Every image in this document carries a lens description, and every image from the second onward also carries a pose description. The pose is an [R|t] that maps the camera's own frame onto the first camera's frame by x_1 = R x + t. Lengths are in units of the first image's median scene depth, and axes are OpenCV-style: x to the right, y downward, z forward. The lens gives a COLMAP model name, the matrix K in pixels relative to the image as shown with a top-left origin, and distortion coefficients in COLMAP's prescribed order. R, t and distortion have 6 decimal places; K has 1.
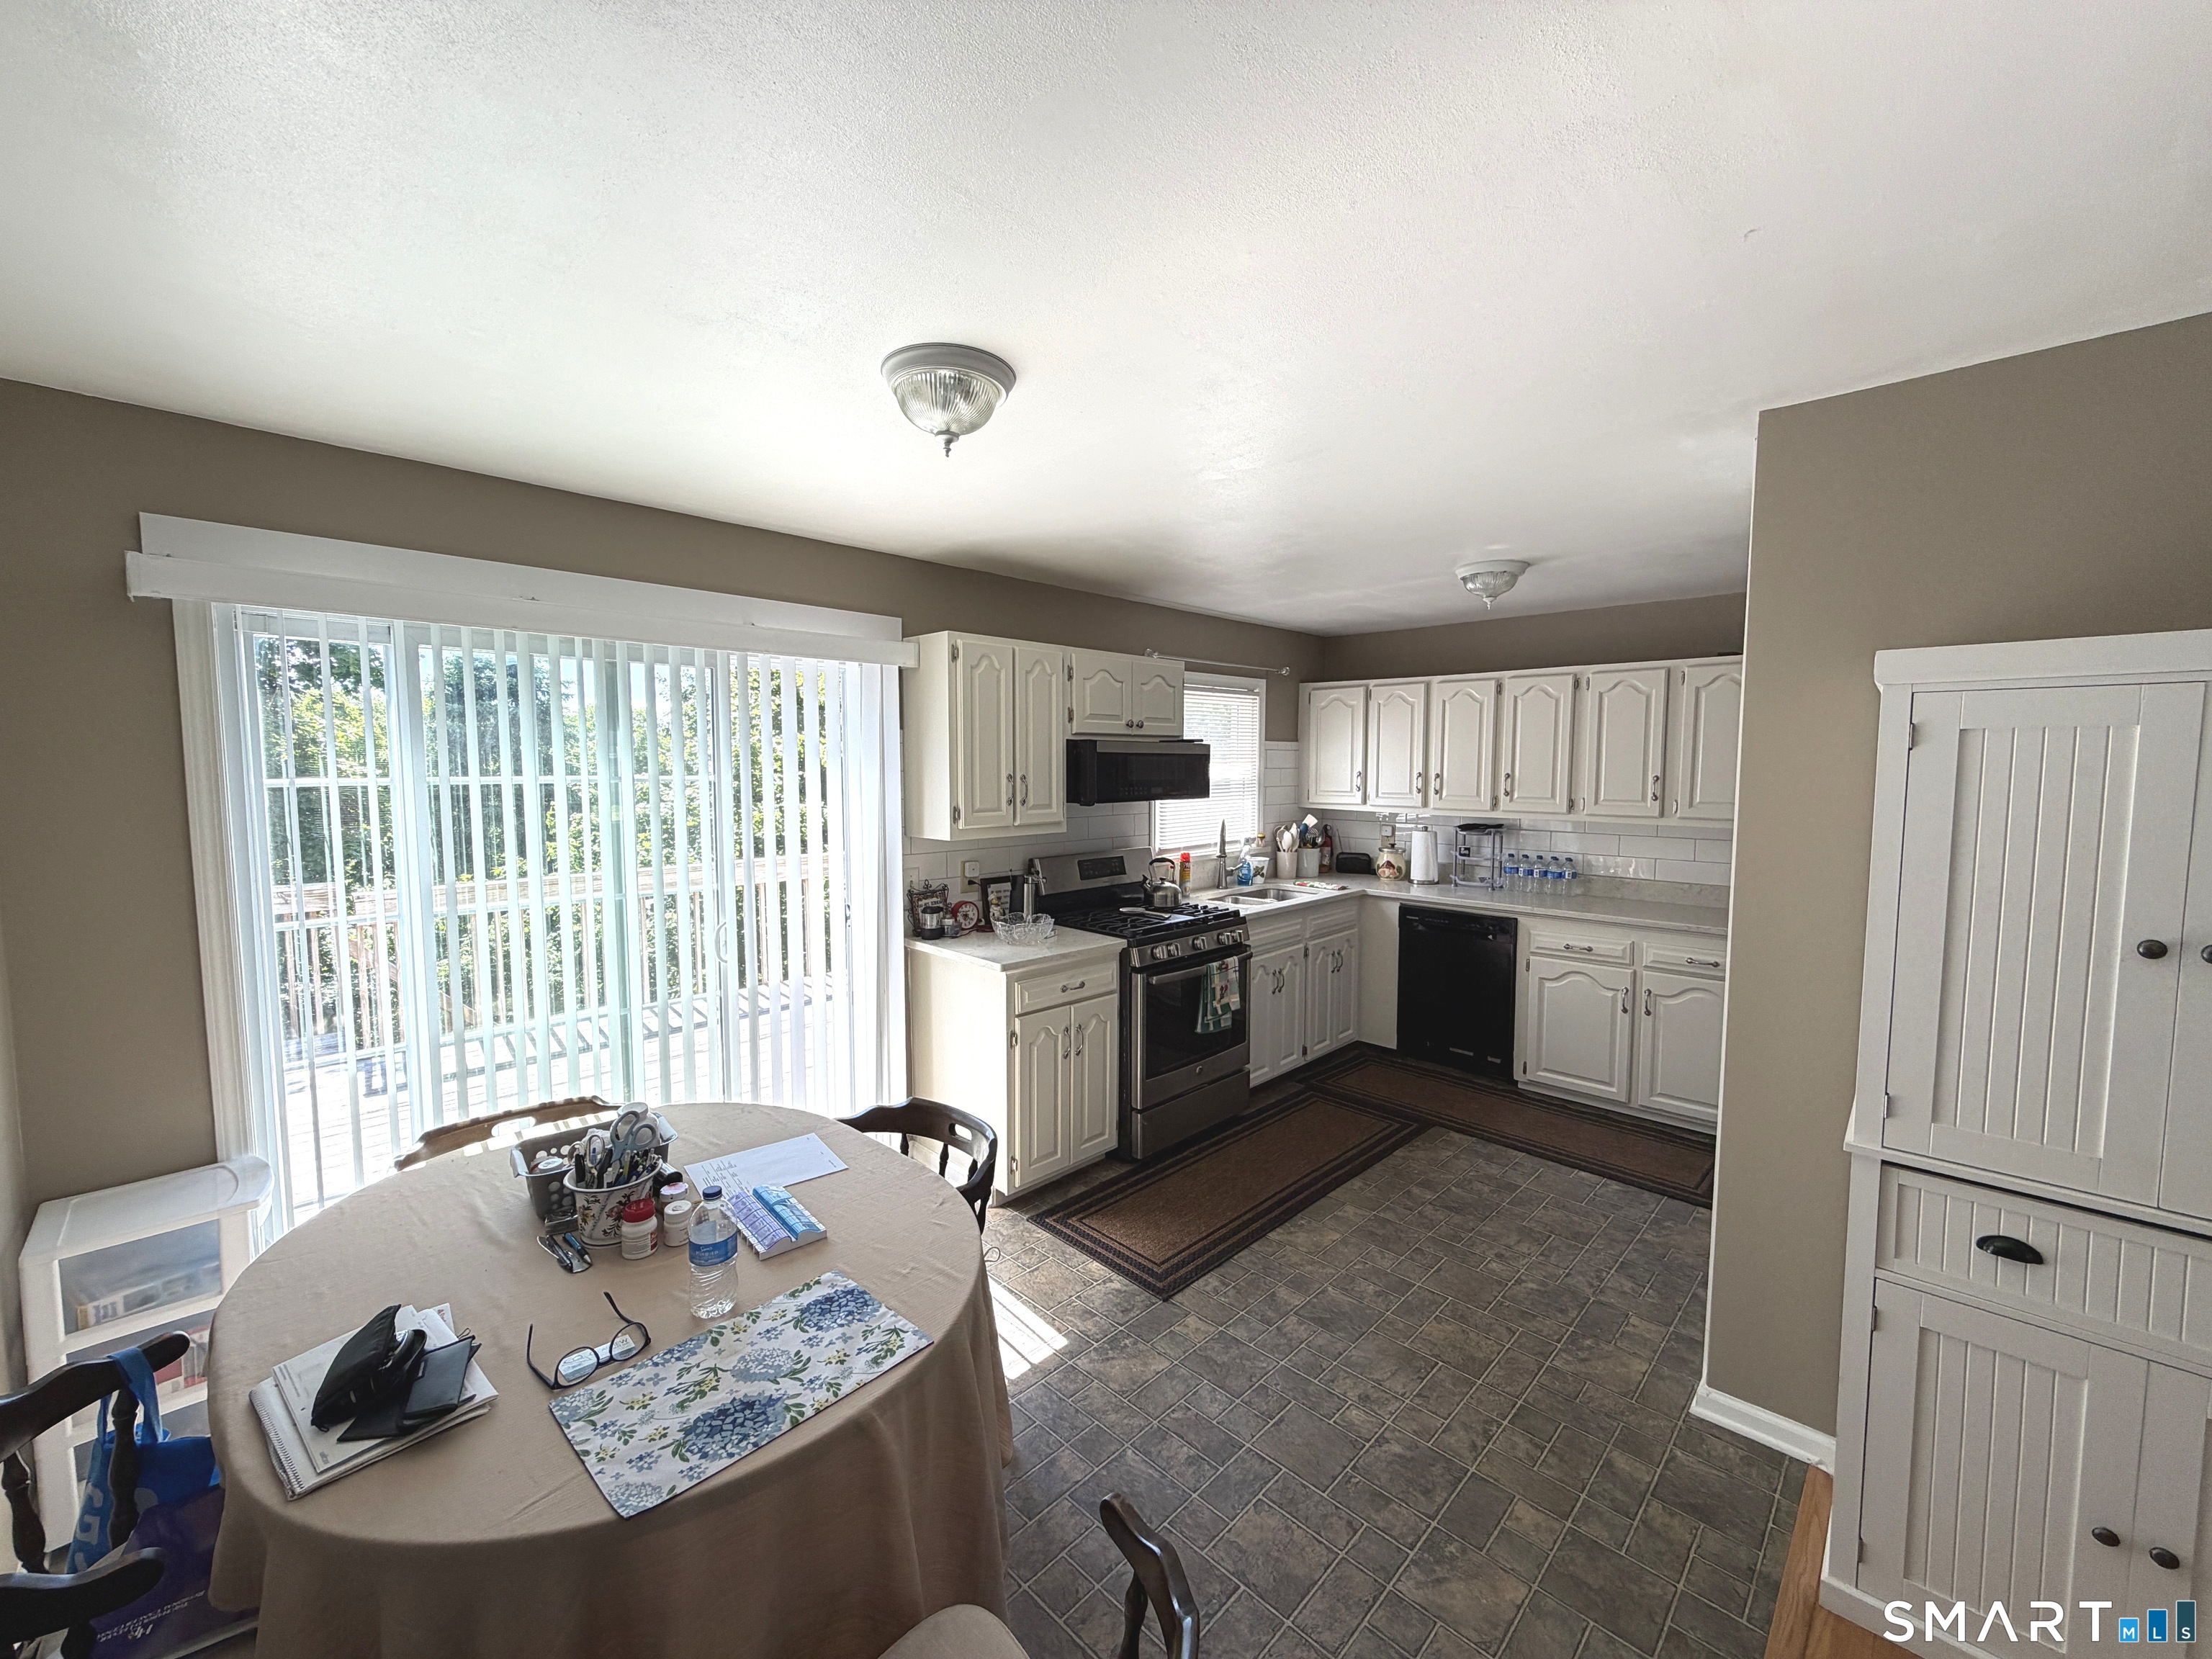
lens RADIAL K [[878.1, 0, 1100.4], [0, 878.1, 828.2], [0, 0, 1]] dist [0.000271, -0.000266]
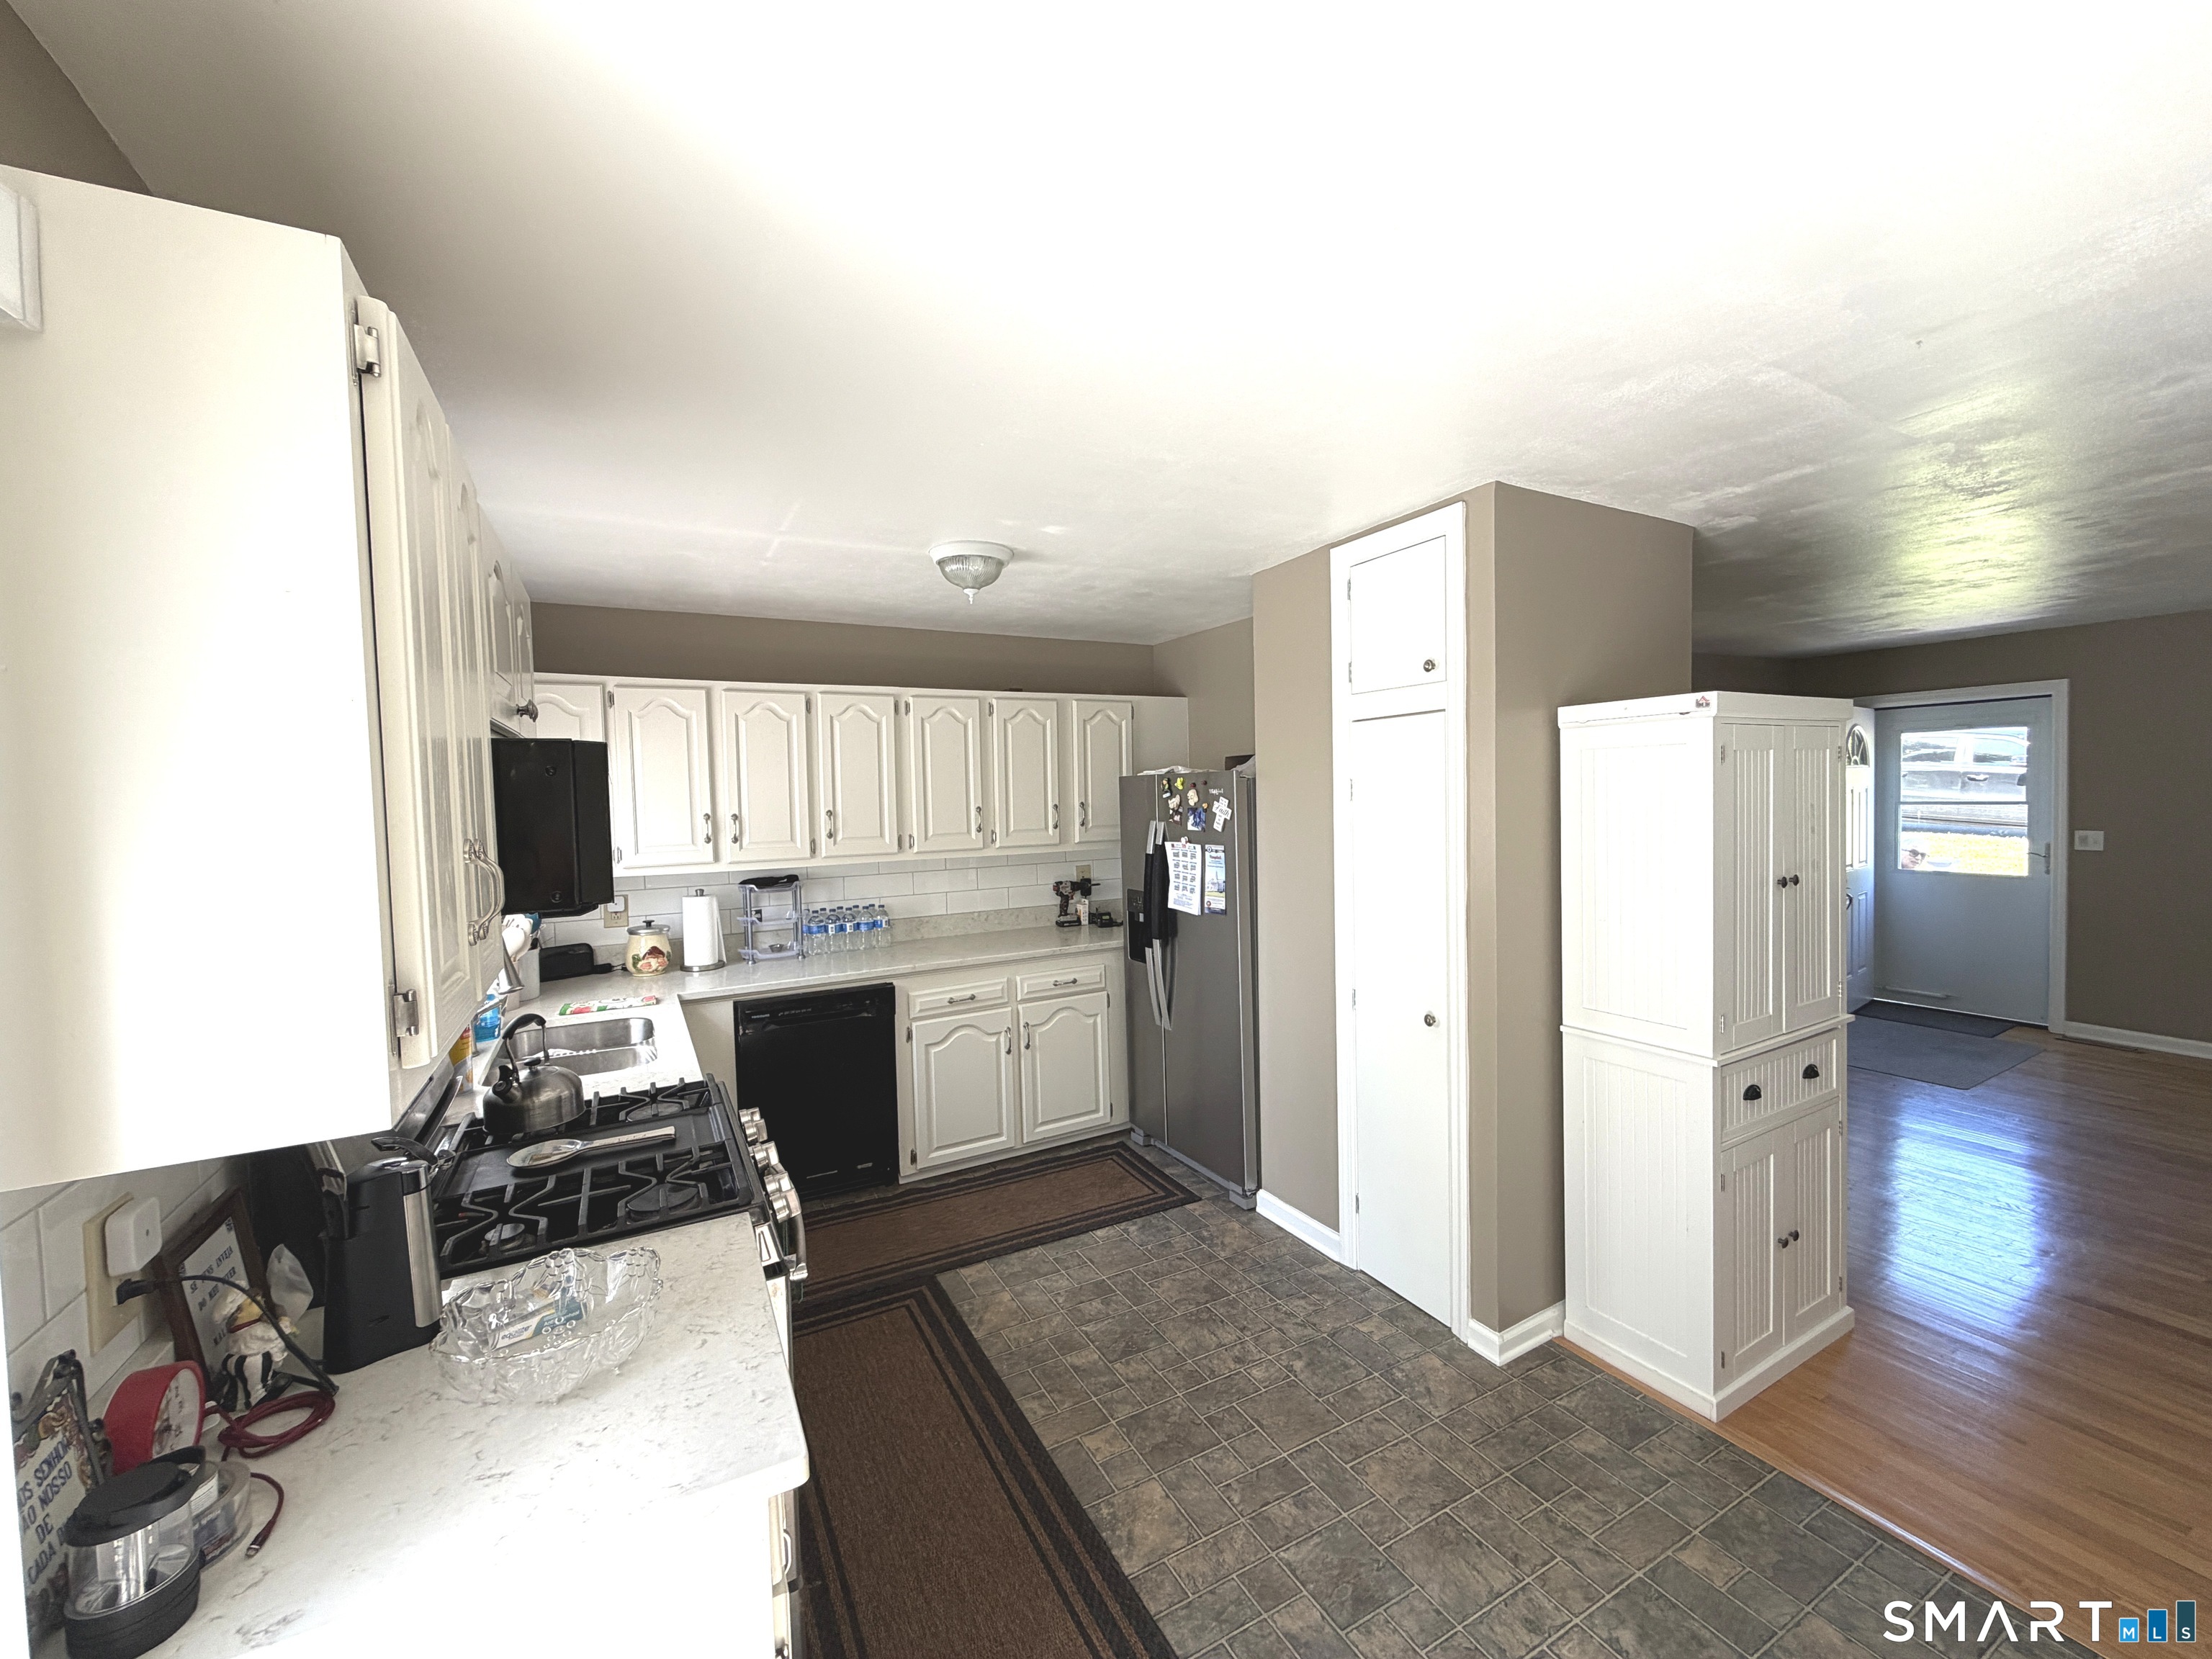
lens RADIAL K [[878.1, 0, 1098.9], [0, 878.1, 827.3], [0, 0, 1]] dist [0.000271, -0.000266]
pose [[0.292666, -0.045549, 0.955129, -0.279668], [0.095388, 0.995273, 0.018235, -0.044099], [-0.951445, 0.085772, 0.295627, 0.610315]]
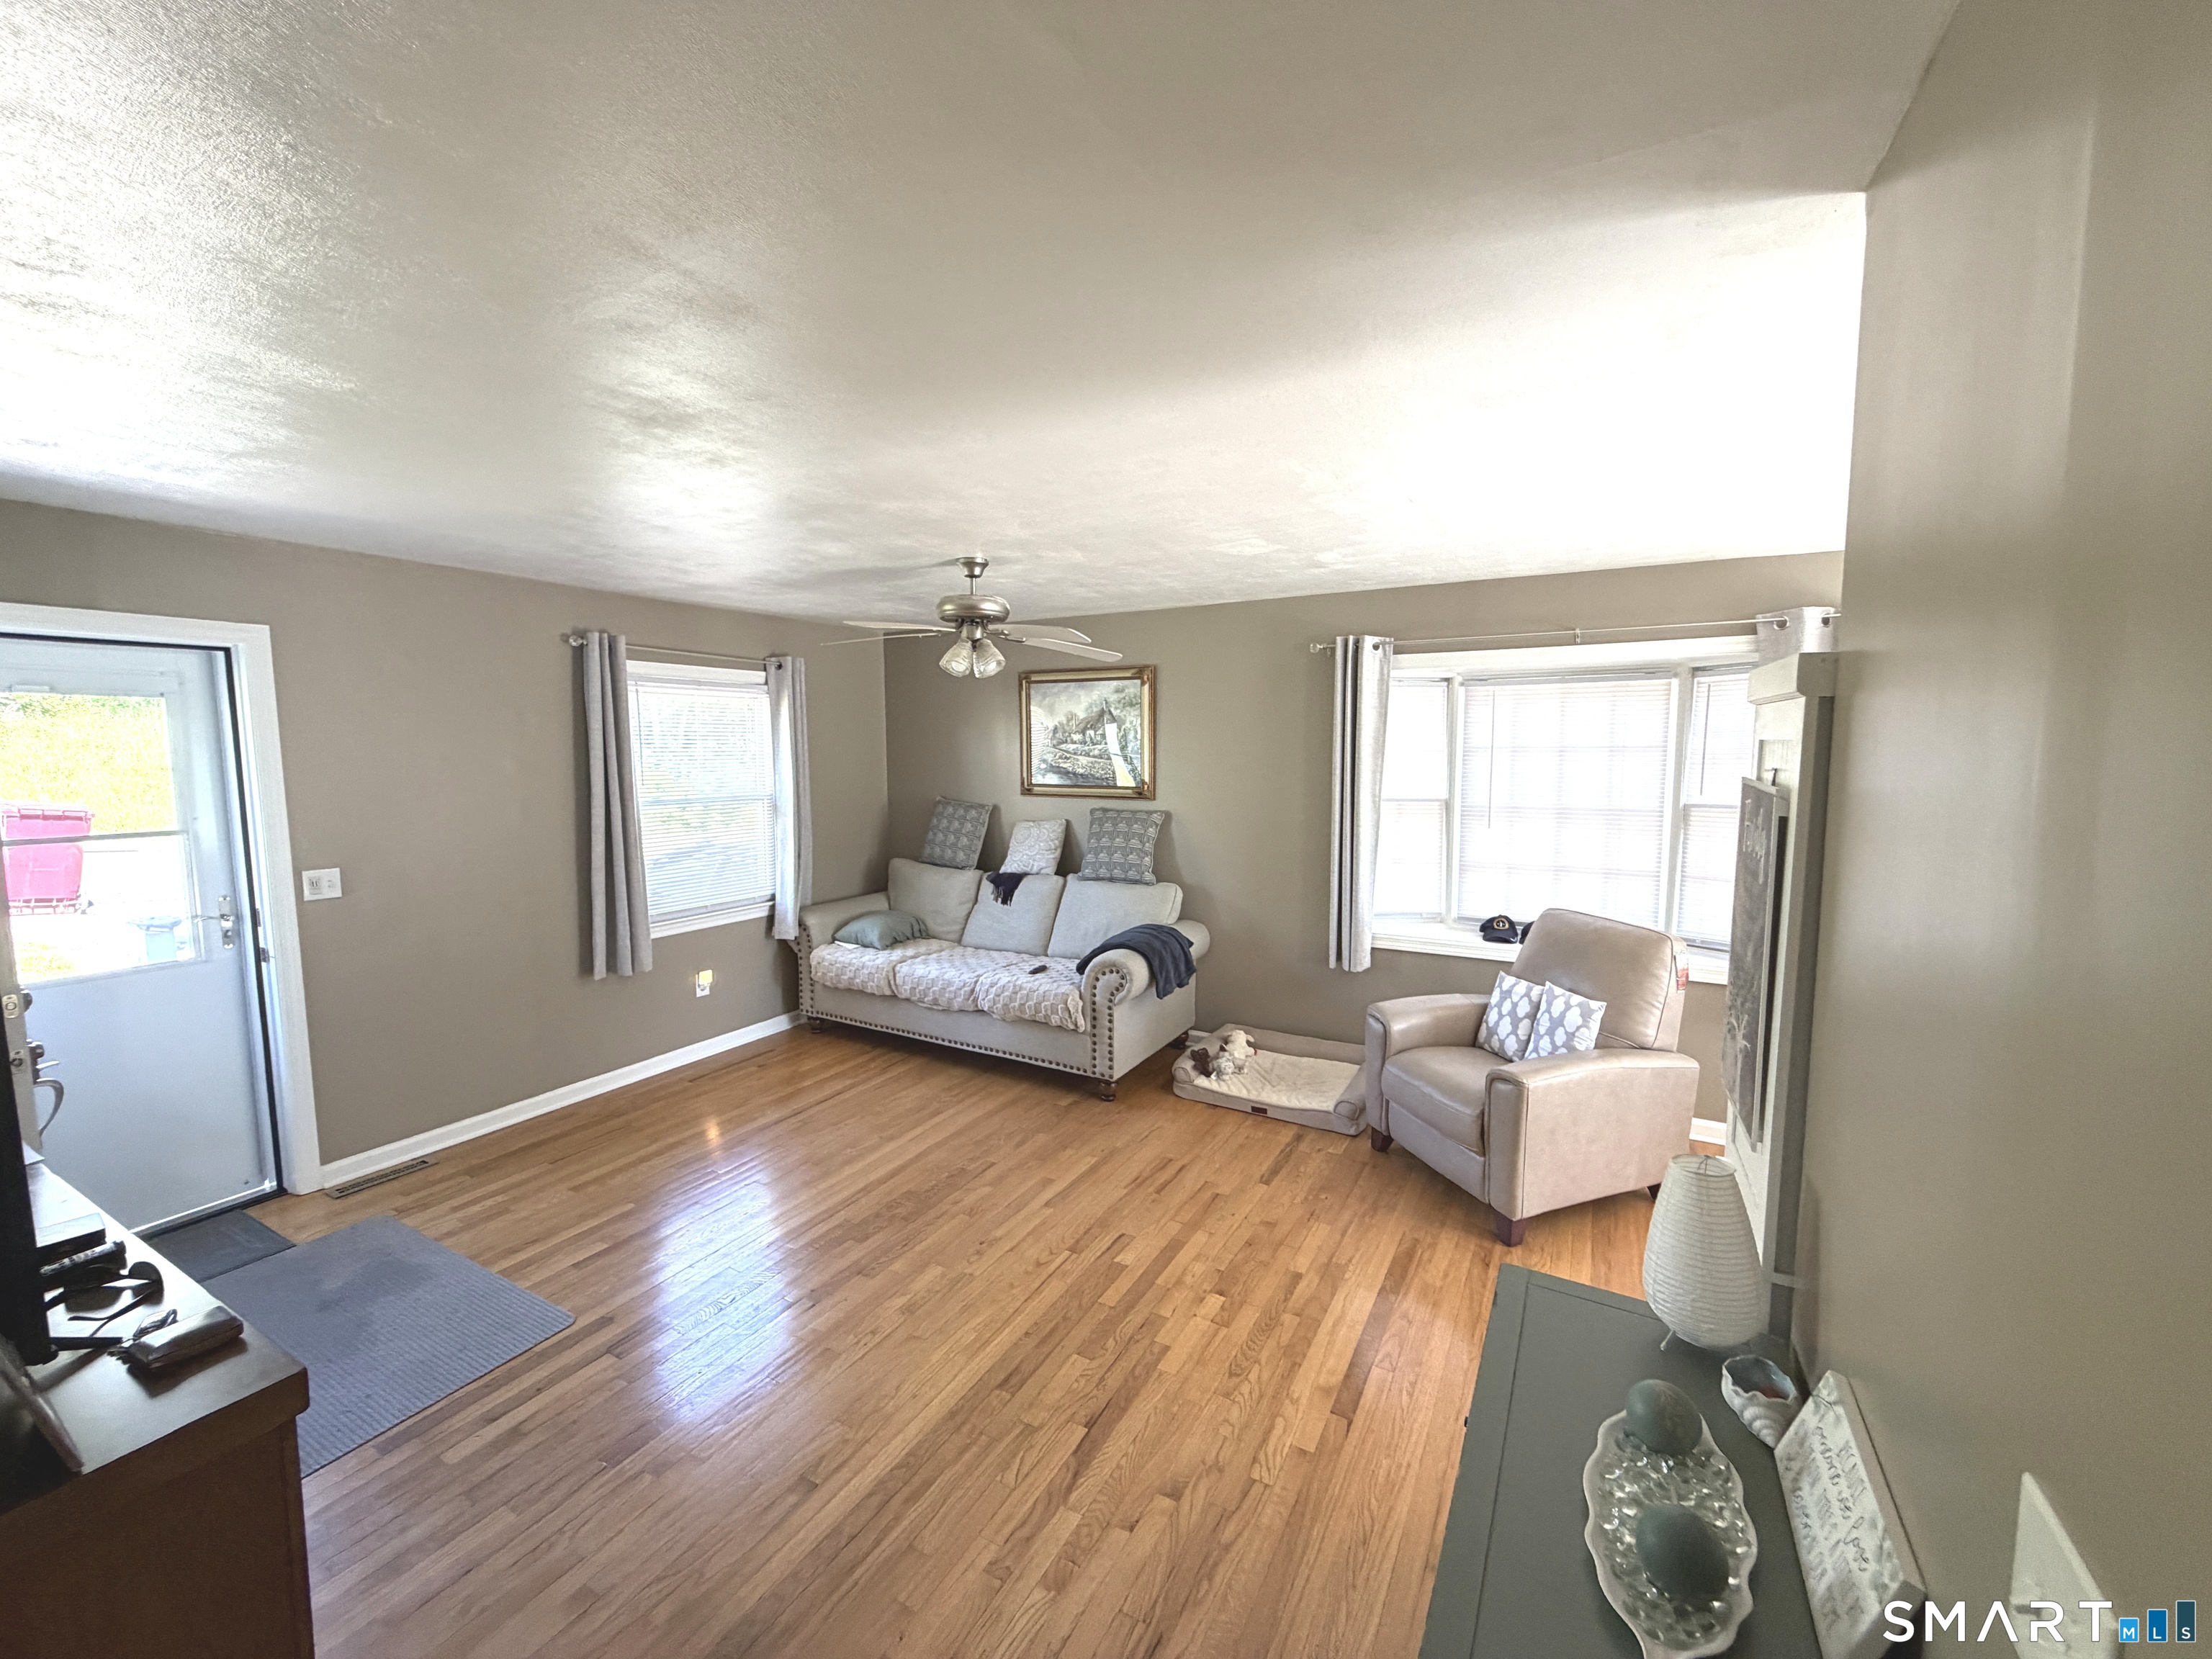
lens RADIAL K [[878.1, 0, 1106.1], [0, 878.1, 834.6], [0, 0, 1]] dist [0.000271, -0.000266]
pose [[-0.966670, 0.028626, -0.254421, 0.883829], [-0.015199, 0.985561, 0.168637, -0.061561], [0.255574, 0.166883, -0.952277, 0.589120]]
